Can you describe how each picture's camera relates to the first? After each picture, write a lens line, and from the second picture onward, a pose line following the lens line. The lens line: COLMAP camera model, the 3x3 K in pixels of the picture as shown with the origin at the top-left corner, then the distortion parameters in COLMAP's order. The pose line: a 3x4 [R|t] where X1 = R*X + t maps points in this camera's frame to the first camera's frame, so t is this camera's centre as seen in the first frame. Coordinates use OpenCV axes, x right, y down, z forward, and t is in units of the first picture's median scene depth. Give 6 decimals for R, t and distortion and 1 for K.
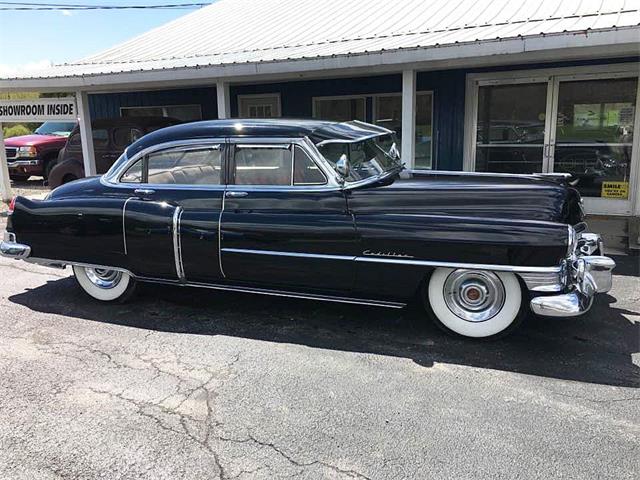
lens RADIAL K [[545.4, 0, 320.0], [0, 545.4, 240.0], [0, 0, 1]] dist [0.078748, -0.098978]
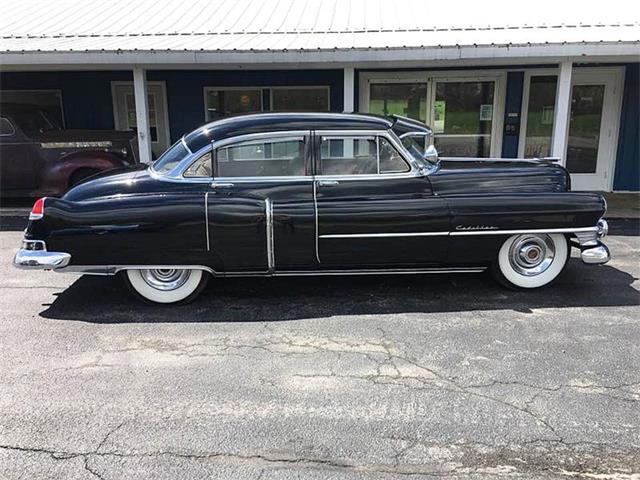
lens RADIAL K [[545.4, 0, 320.0], [0, 545.4, 240.0], [0, 0, 1]] dist [0.078748, -0.098978]
pose [[0.908370, -0.081867, 0.410075, -0.550719], [0.074590, 0.996643, 0.033743, -0.010478], [-0.411461, -0.000064, 0.911427, 0.033955]]
